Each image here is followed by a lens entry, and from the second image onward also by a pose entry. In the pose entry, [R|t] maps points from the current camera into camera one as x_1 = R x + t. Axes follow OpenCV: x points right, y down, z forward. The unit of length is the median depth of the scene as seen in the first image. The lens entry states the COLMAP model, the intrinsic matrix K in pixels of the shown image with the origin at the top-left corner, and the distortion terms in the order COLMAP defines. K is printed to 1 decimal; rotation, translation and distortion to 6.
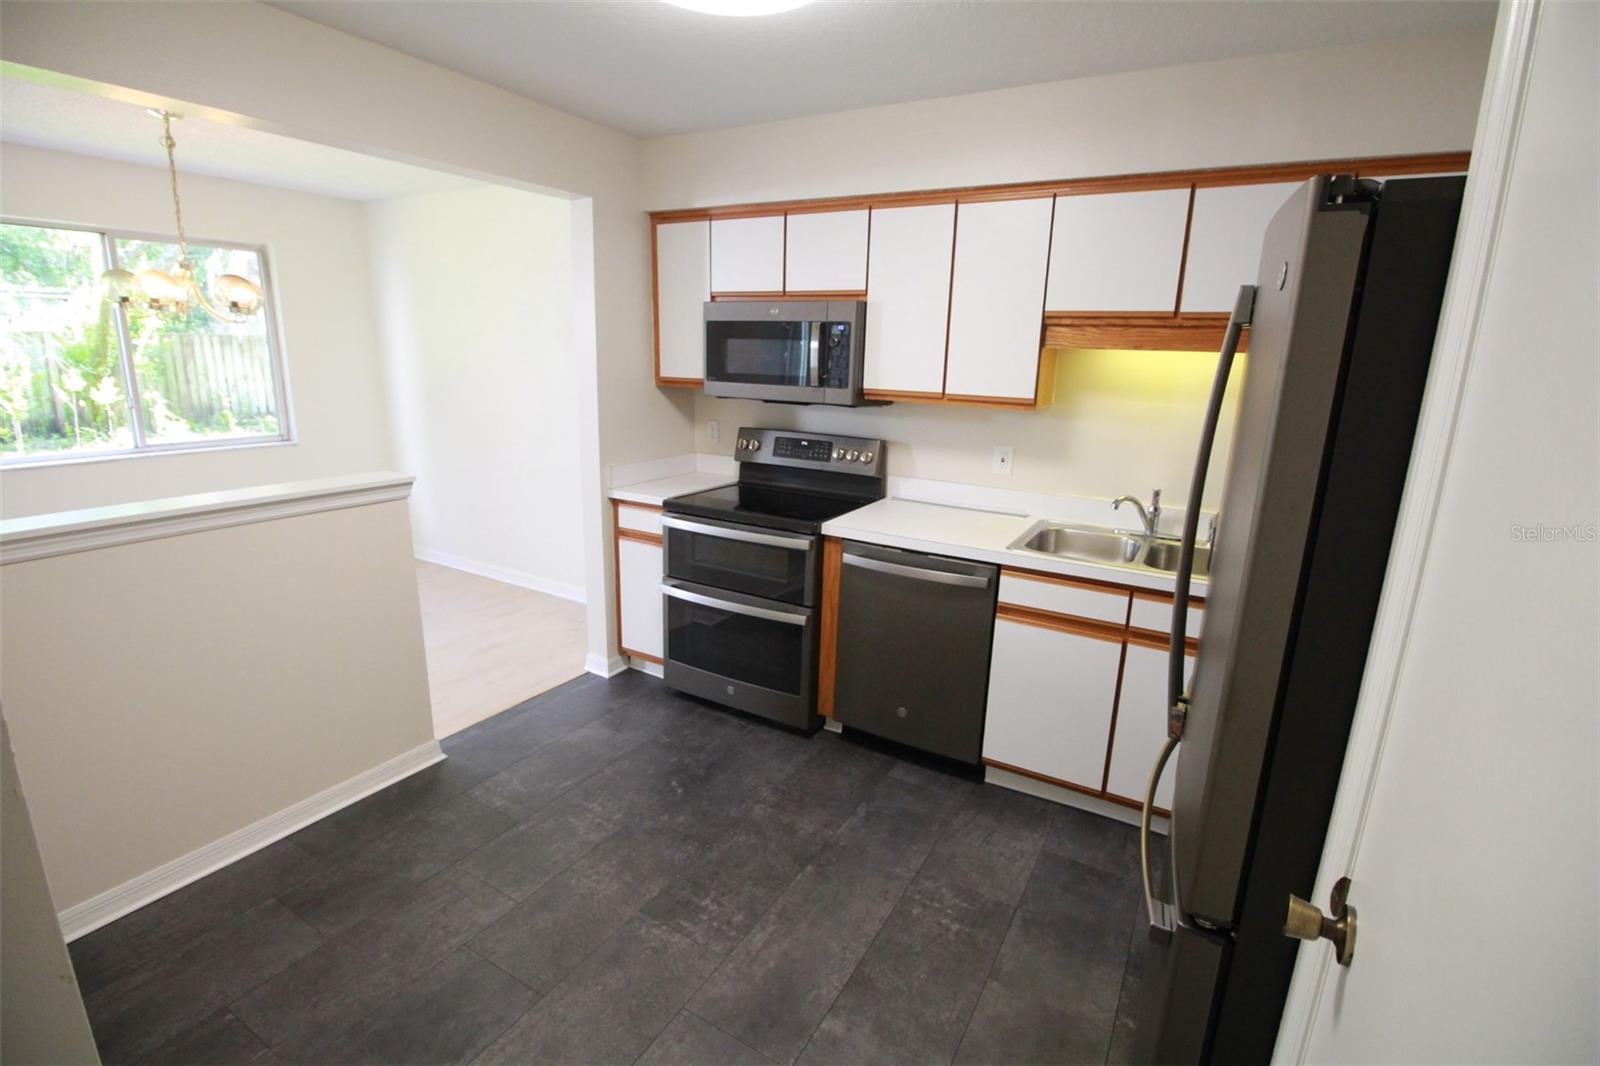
lens RADIAL K [[737.8, 0, 800.0], [0, 737.8, 533.0], [0, 0, 1]] dist [-0.002050, -0.000285]
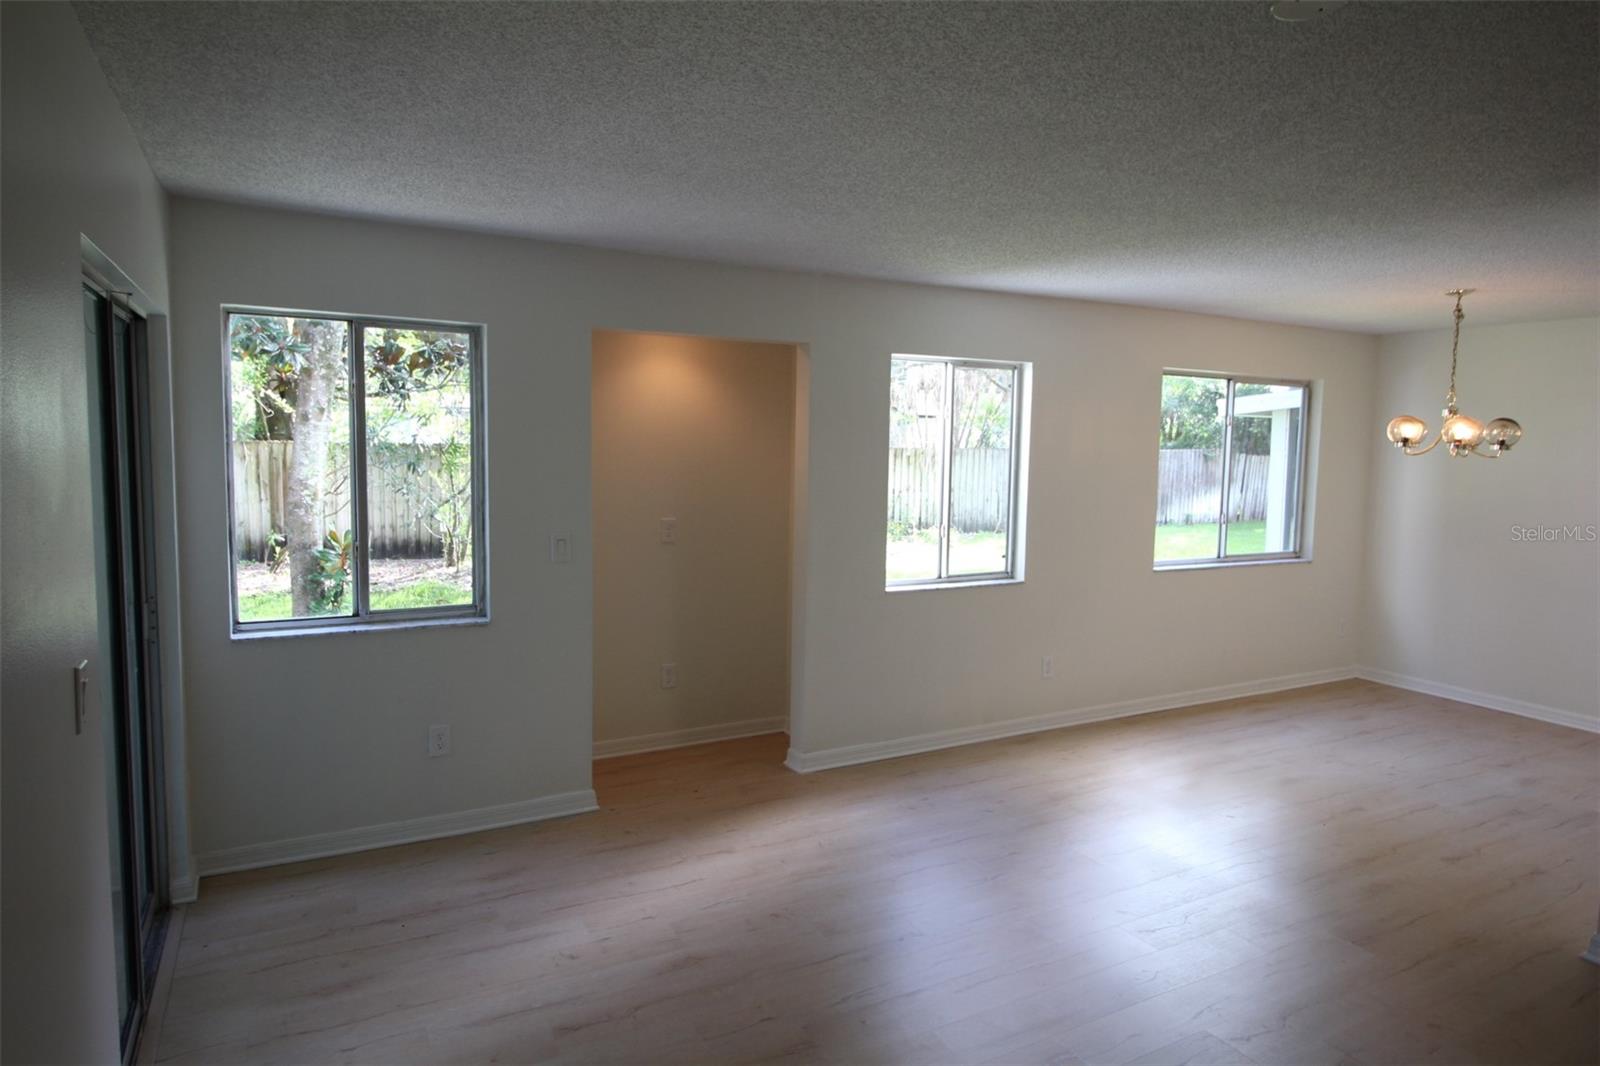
lens RADIAL K [[949.9, 0, 800.0], [0, 949.9, 533.0], [0, 0, 1]] dist [-0.004000, -0.001269]
pose [[0.860360, 0.039592, -0.508147, -1.009545], [-0.121240, 0.984259, -0.128588, 0.163913], [0.495057, 0.172240, 0.851617, -0.832409]]
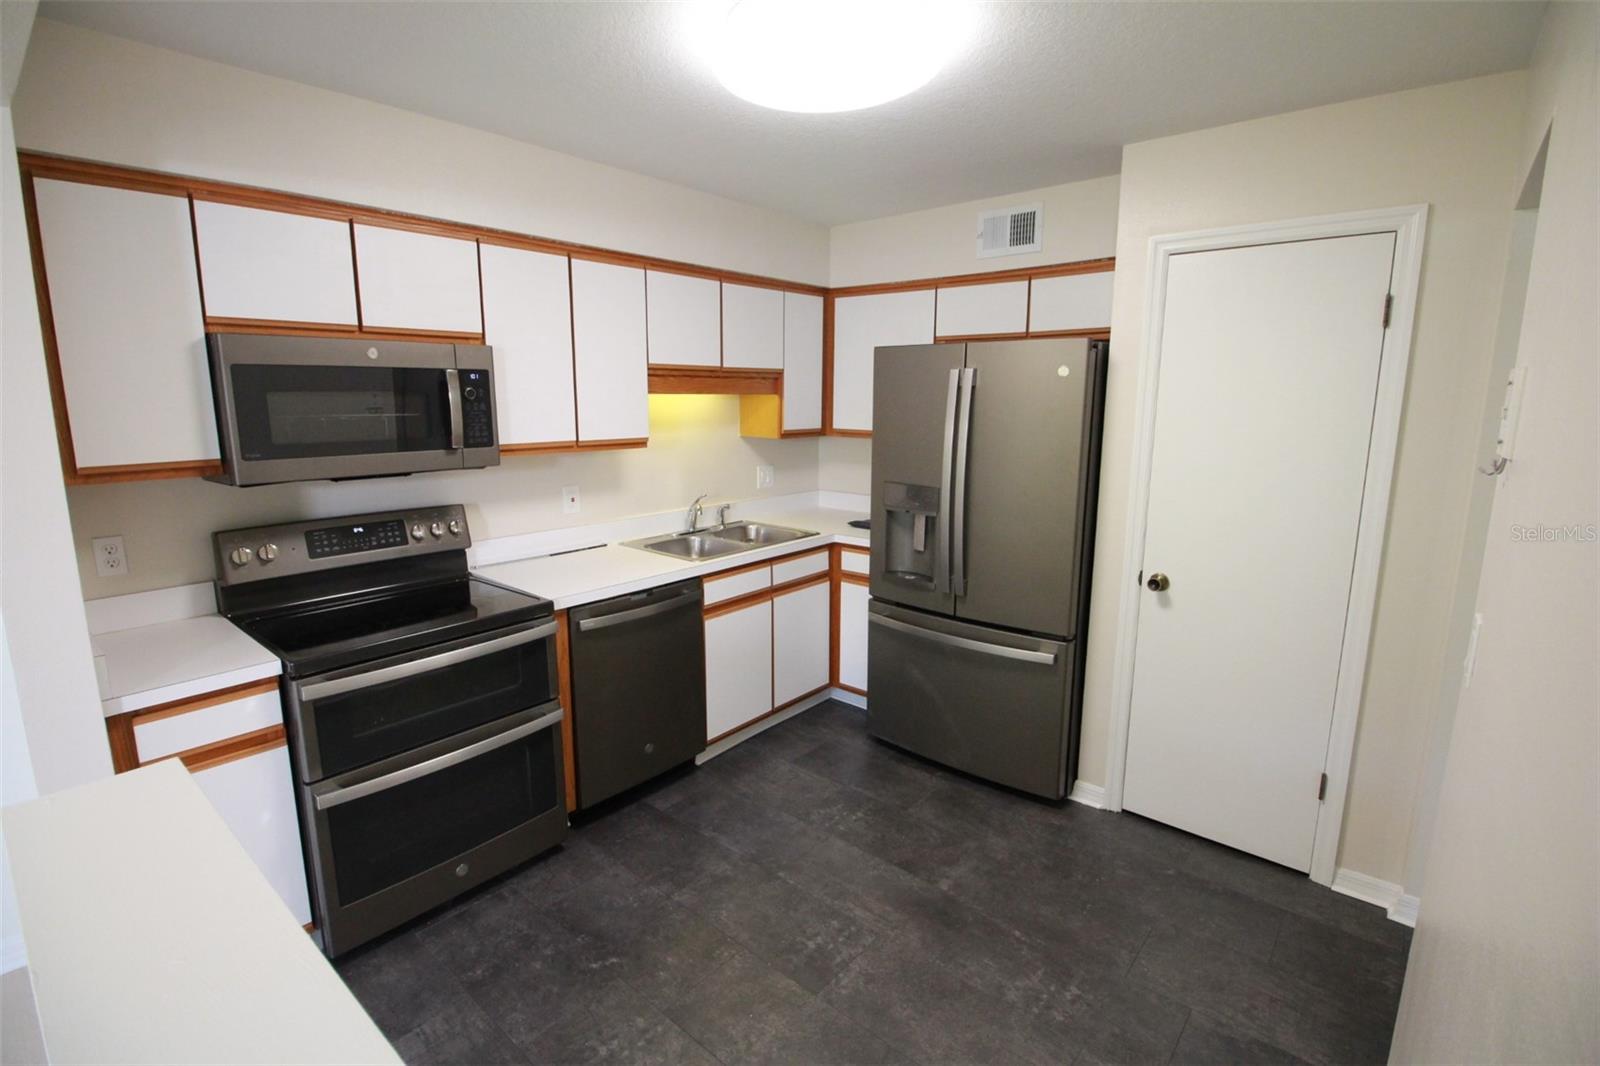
lens RADIAL K [[751.6, 0, 800.0], [0, 751.6, 533.0], [0, 0, 1]] dist [0.000354, -0.000261]
pose [[0.167853, -0.208437, 0.963524, -0.744308], [0.238690, 0.956903, 0.165423, -0.160685], [-0.956479, 0.202216, 0.210371, 0.501494]]
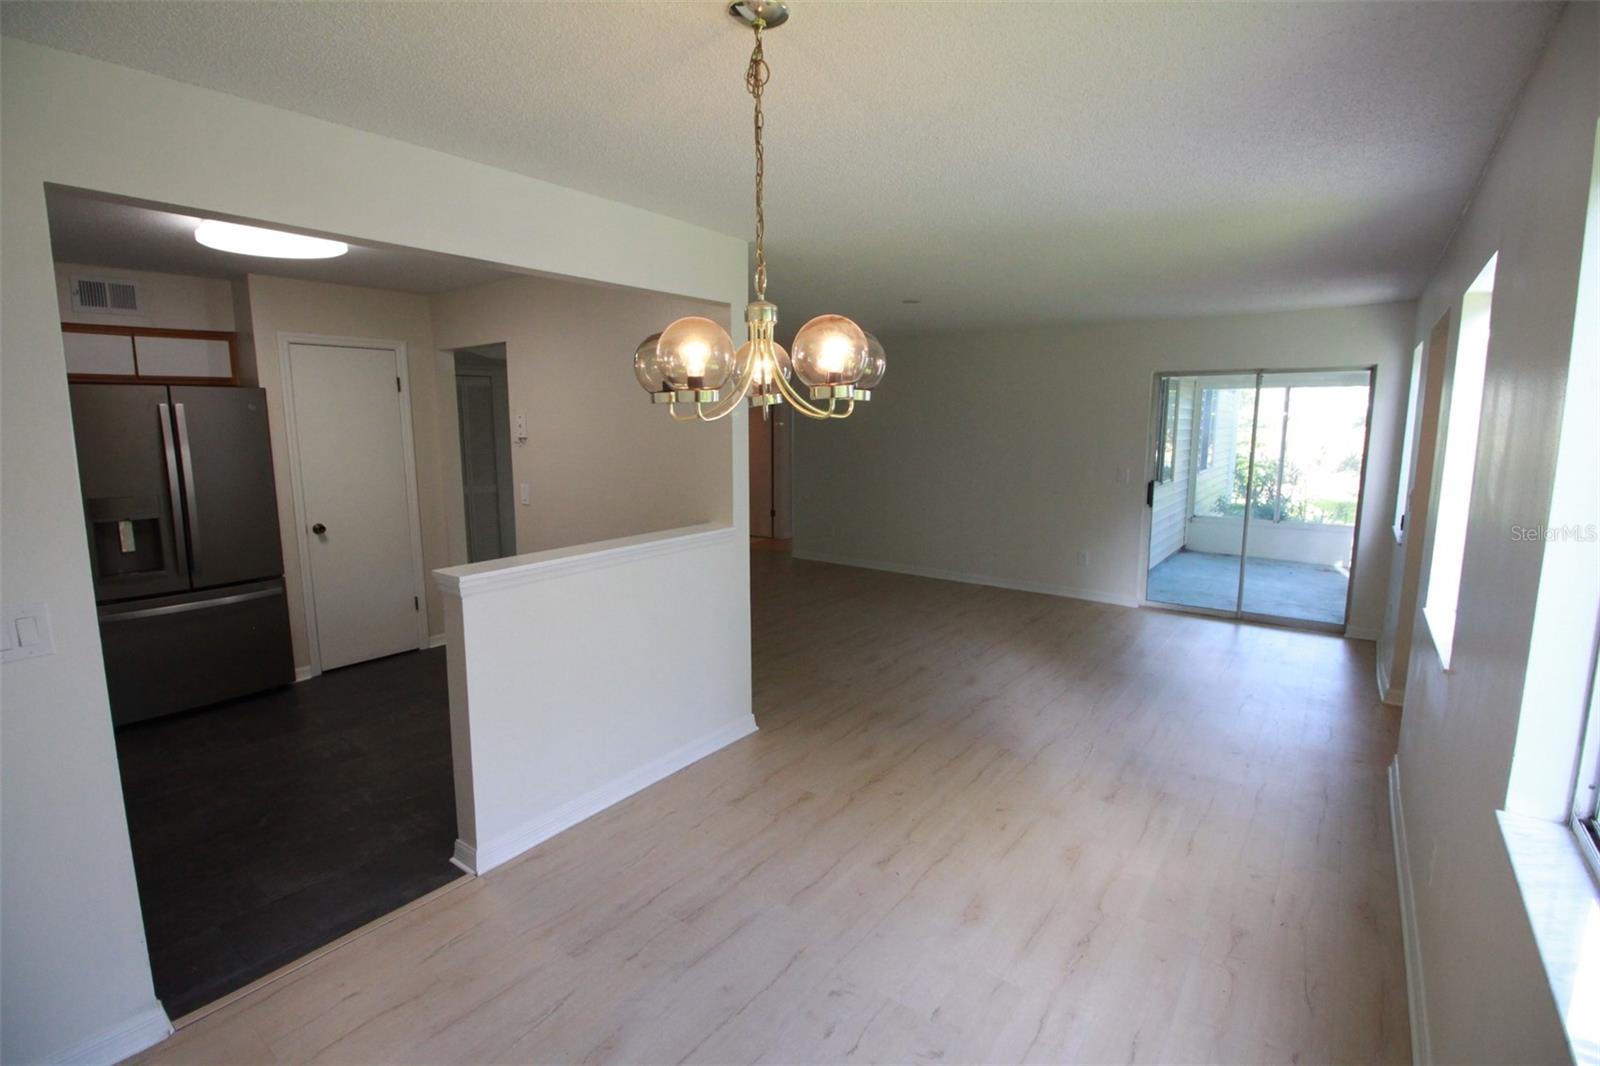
lens RADIAL K [[737.8, 0, 800.0], [0, 737.8, 533.0], [0, 0, 1]] dist [-0.002050, -0.000285]
pose [[-0.994944, -0.038876, 0.092602, -0.961836], [0.000182, 0.921346, 0.388743, -0.448199], [-0.100431, 0.386795, -0.916681, 1.628177]]
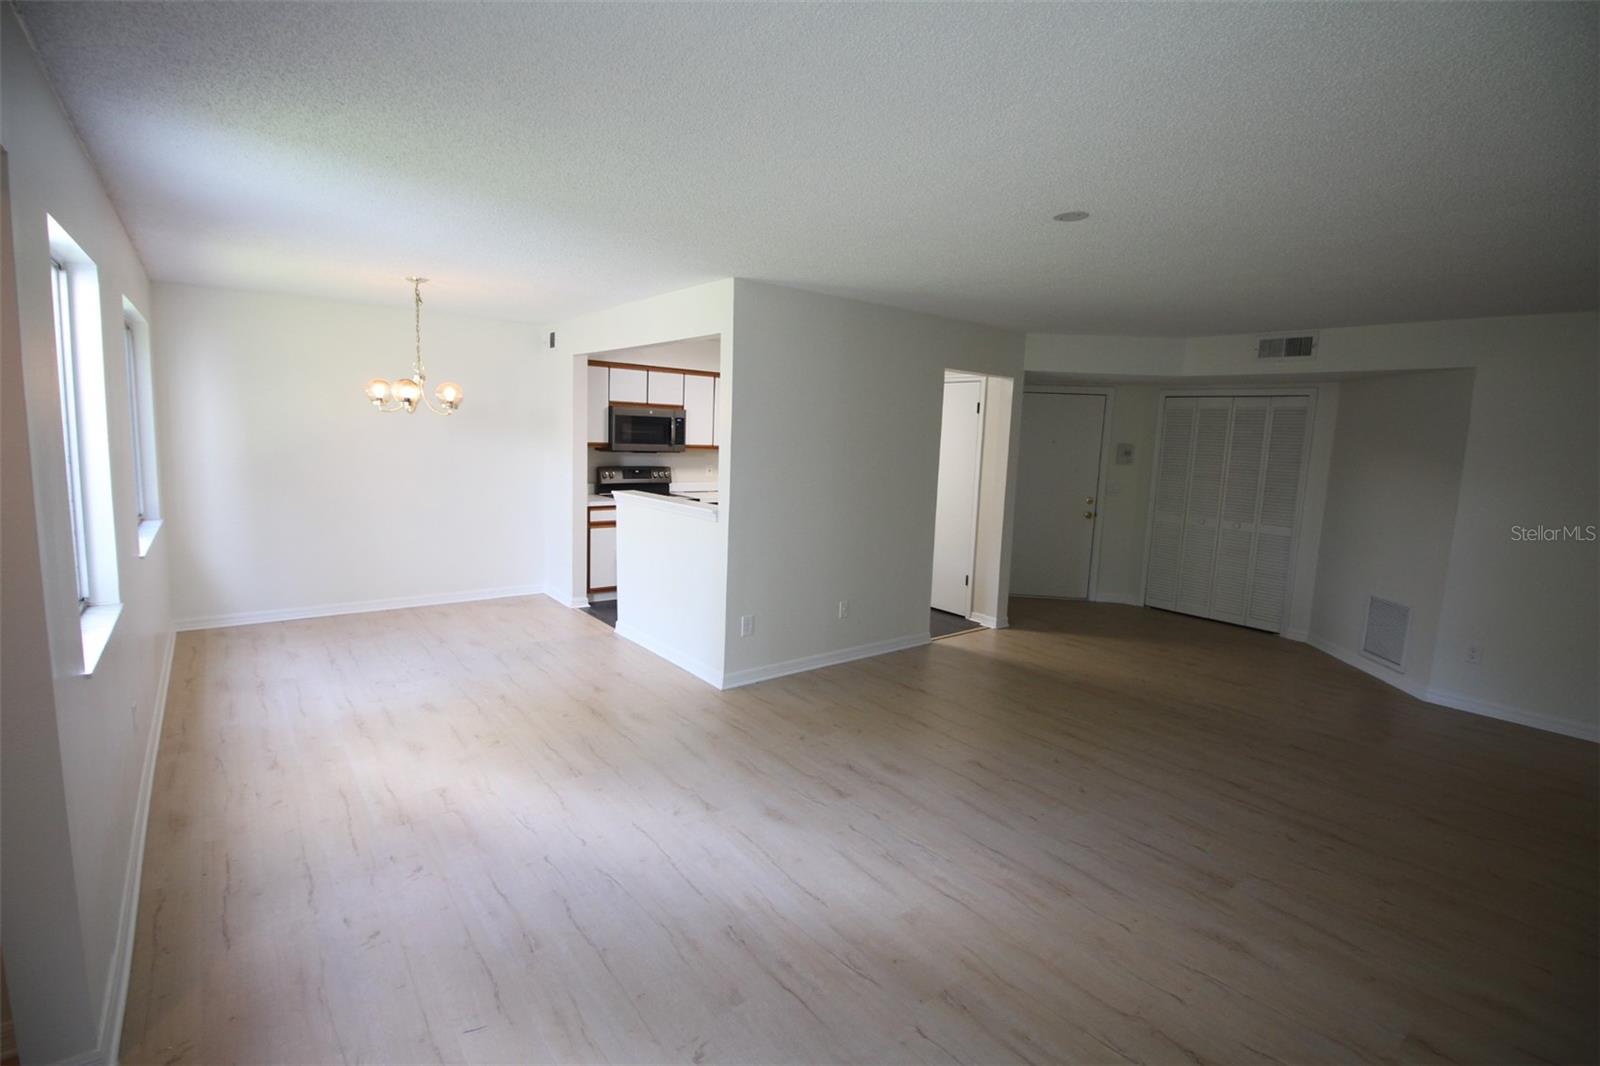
lens RADIAL K [[736.8, 0, 808.6], [0, 736.8, 524.3], [0, 0, 1]] dist [-0.009944, -0.000204]
pose [[0.342203, -0.129351, 0.930680, -2.097561], [0.196135, 0.978494, 0.063880, -0.015393], [-0.918928, 0.160679, 0.360214, -0.206934]]
